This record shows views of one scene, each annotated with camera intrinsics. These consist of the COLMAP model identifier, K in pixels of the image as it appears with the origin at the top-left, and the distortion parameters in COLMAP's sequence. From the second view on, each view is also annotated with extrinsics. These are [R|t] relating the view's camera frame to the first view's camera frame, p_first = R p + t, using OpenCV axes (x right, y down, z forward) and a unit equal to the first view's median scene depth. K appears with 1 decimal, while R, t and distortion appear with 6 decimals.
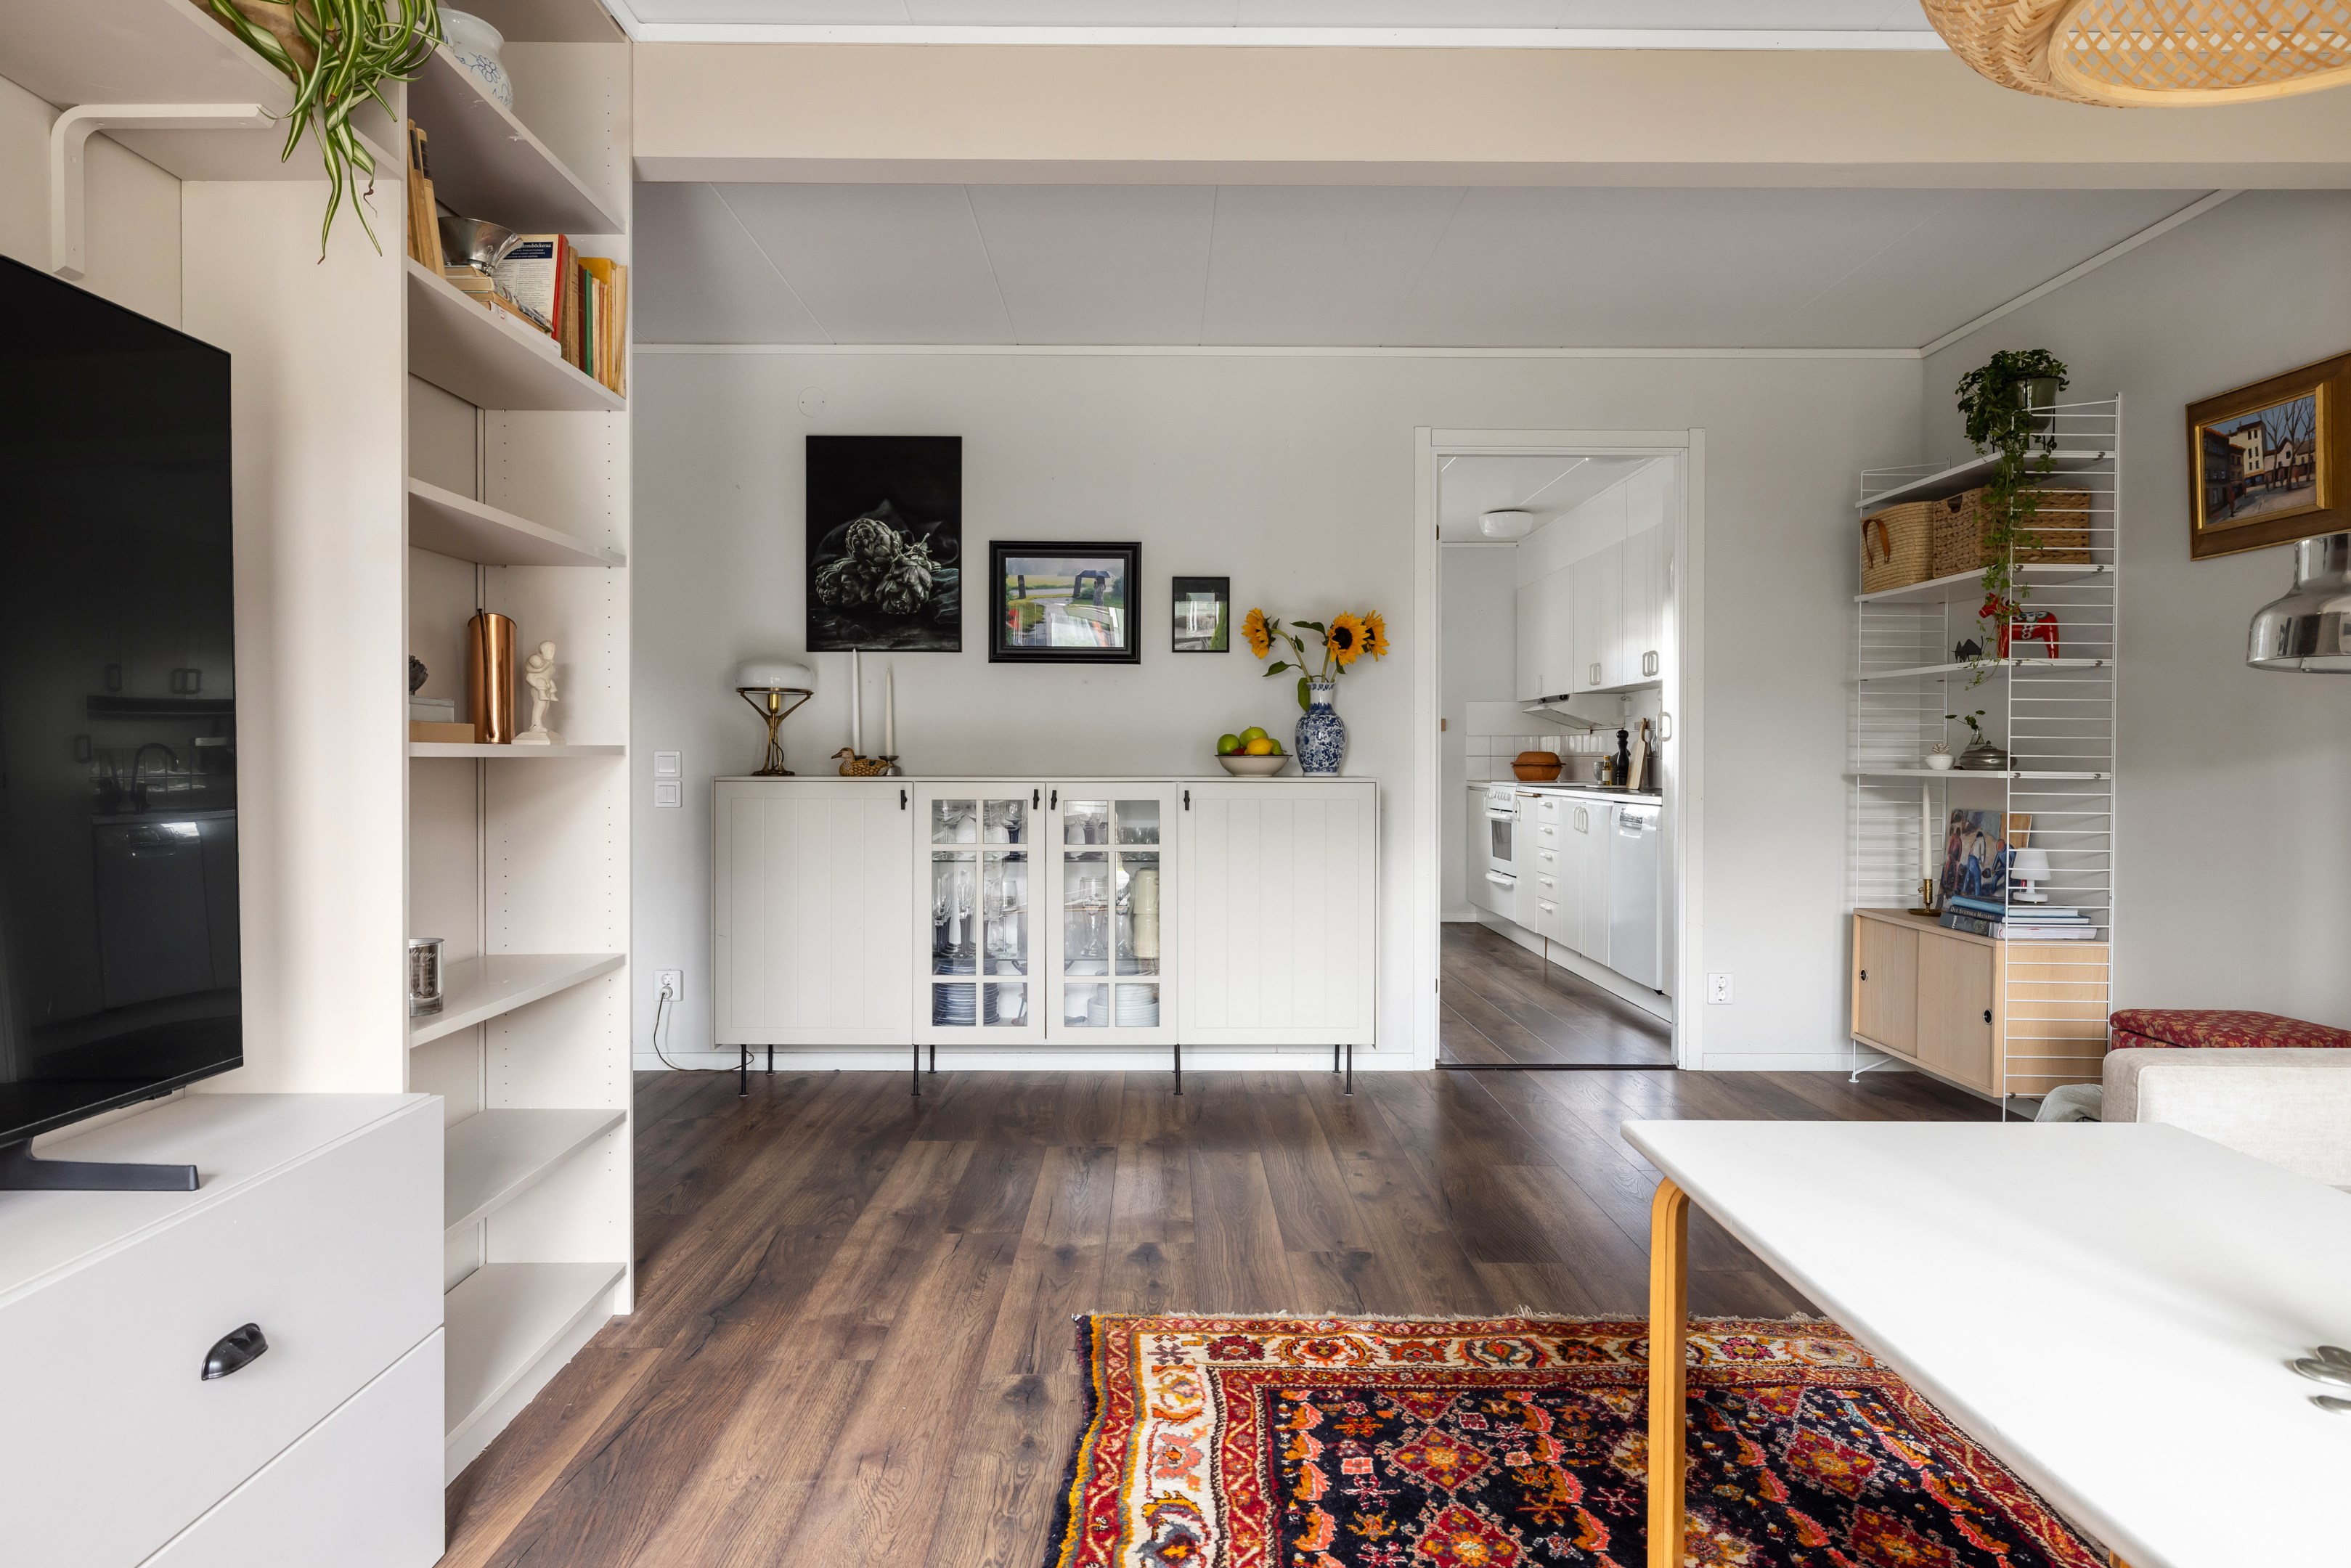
lens RADIAL K [[1386.2, 0, 1168.2], [0, 1386.2, 778.3], [0, 0, 1]] dist [-0.003242, 0.000064]
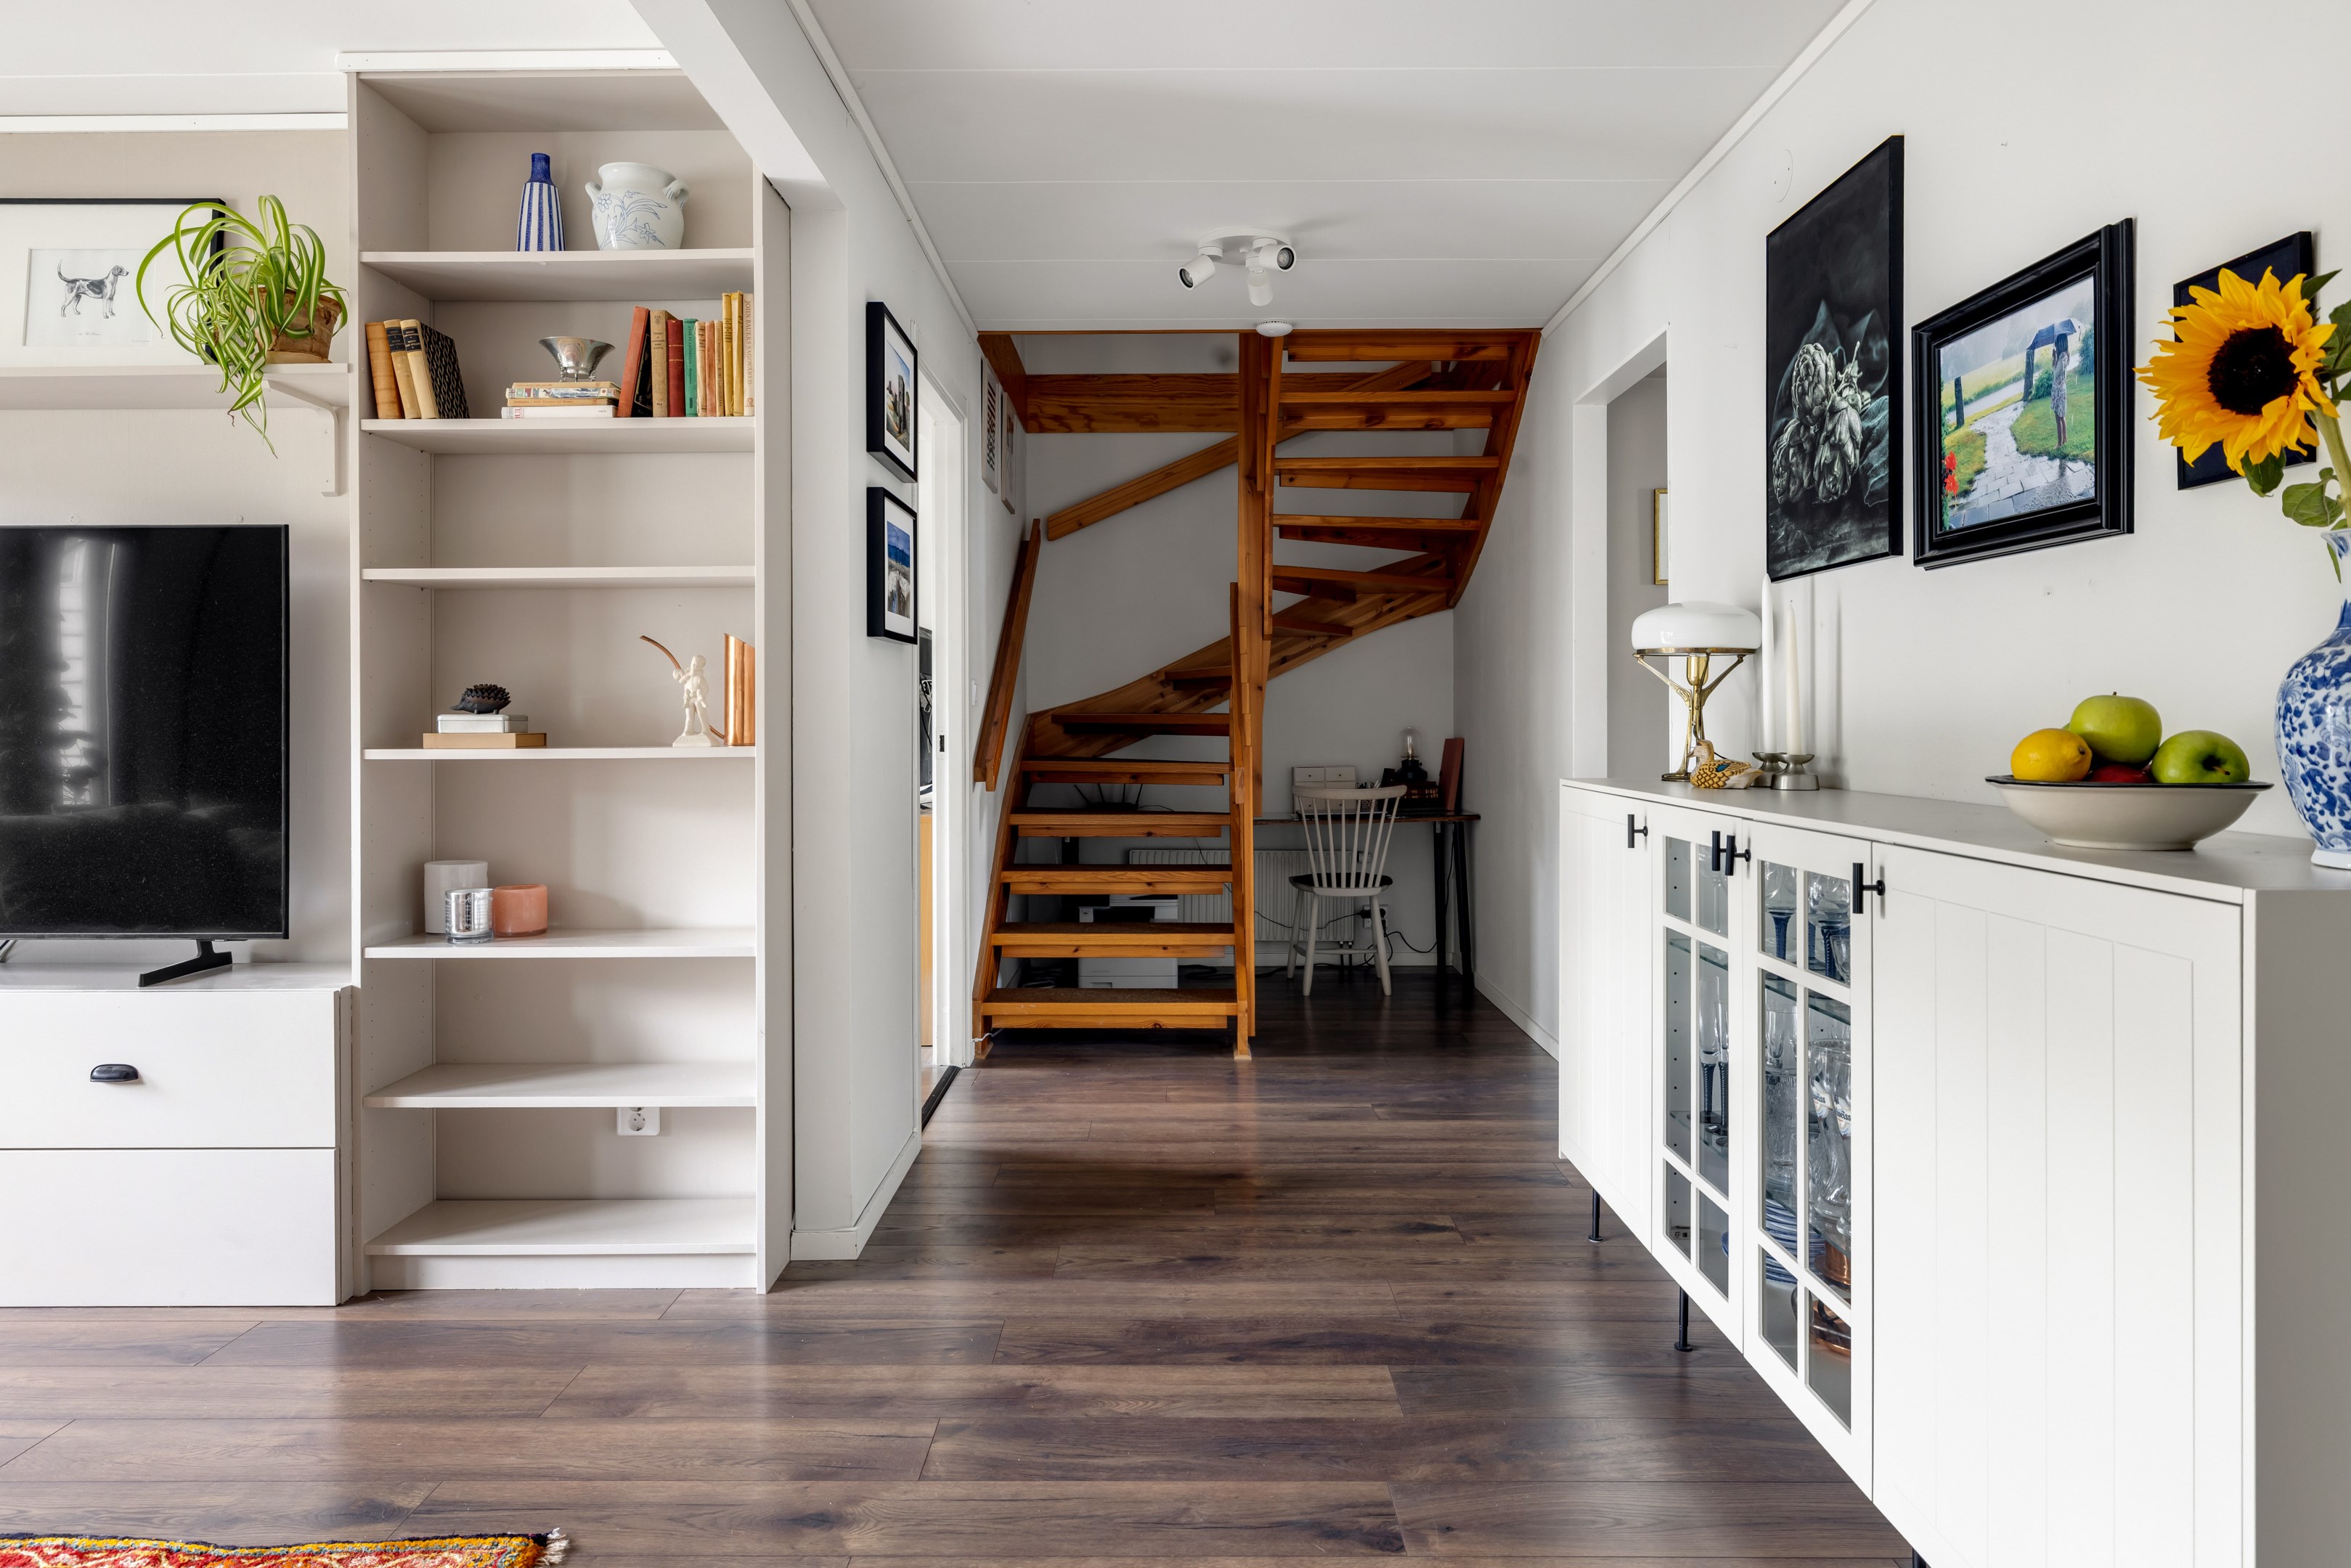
lens RADIAL K [[1437.3, 0, 1170.6], [0, 1437.3, 726.0], [0, 0, 1]] dist [-0.004714, 0.004064]
pose [[-0.005001, 0.003848, -0.999980, 0.861919], [-0.012689, 0.999912, 0.003911, -0.059487], [0.999907, 0.012708, -0.004952, 1.648481]]
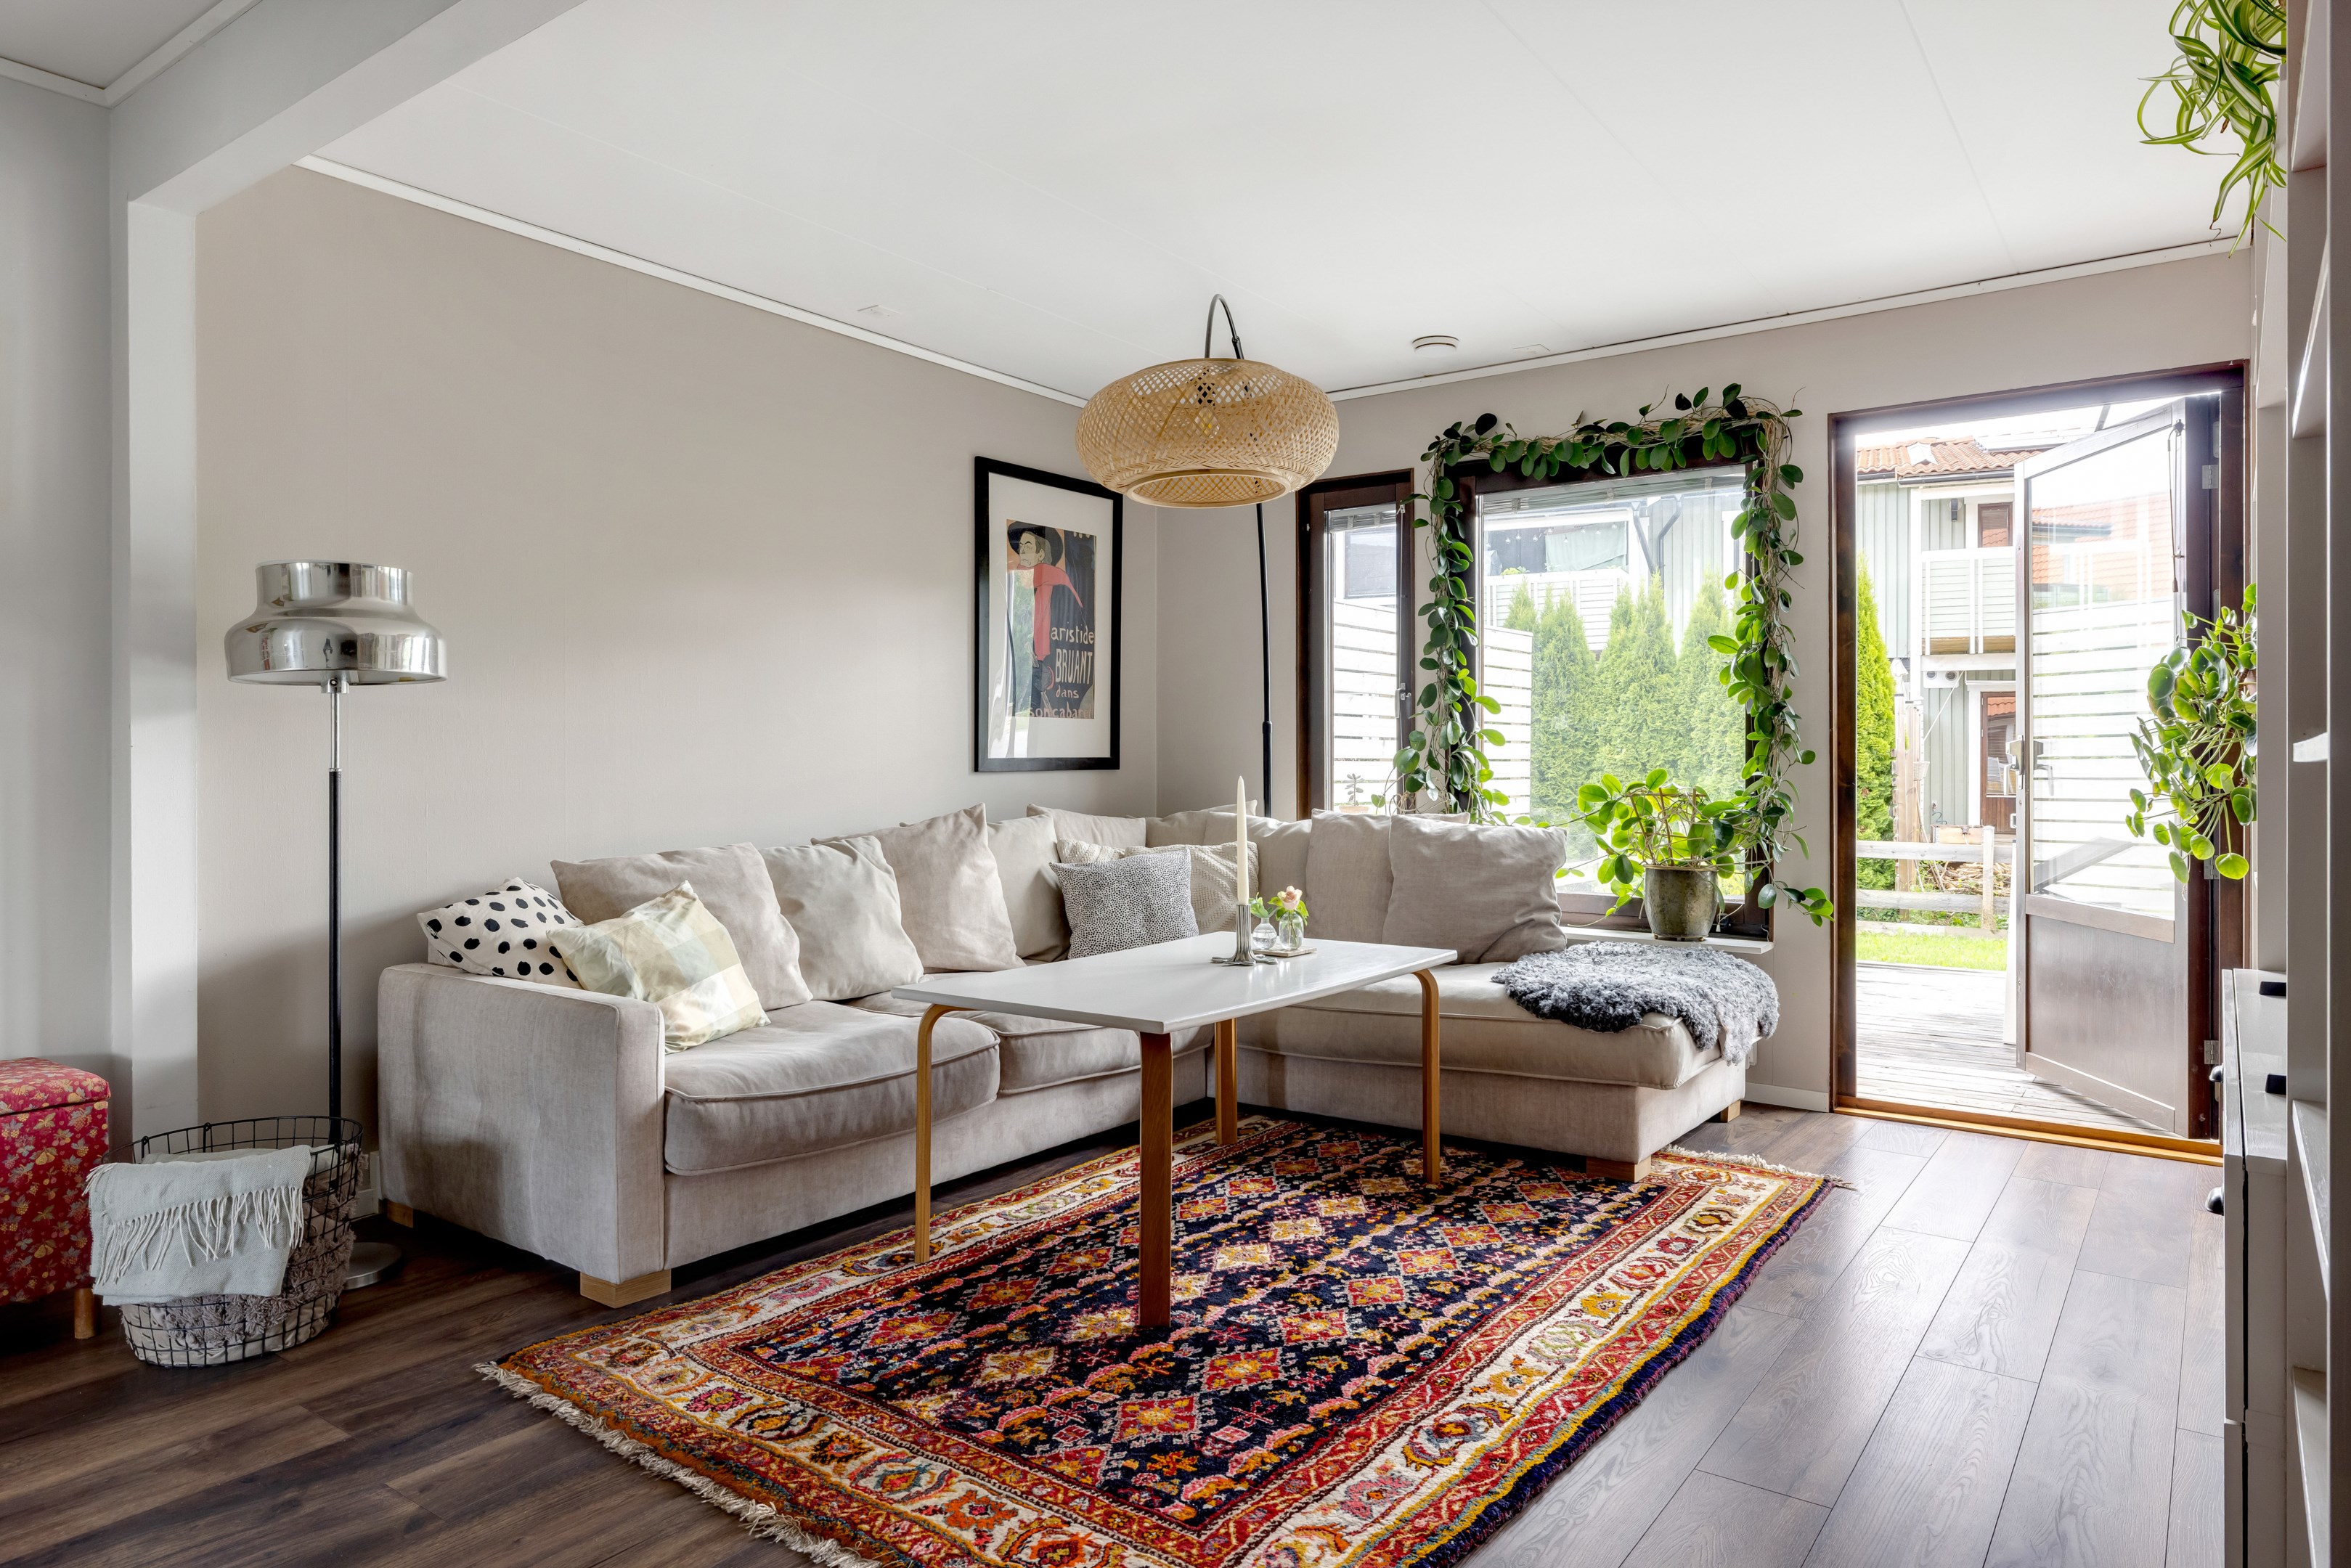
lens RADIAL K [[1437.3, 0, 1169.8], [0, 1437.3, 763.0], [0, 0, 1]] dist [-0.004714, 0.004064]
pose [[-0.799968, -0.001039, 0.600042, -0.466190], [0.009018, 0.999865, 0.013754, -0.027904], [-0.599975, 0.016414, -0.799850, 1.836053]]
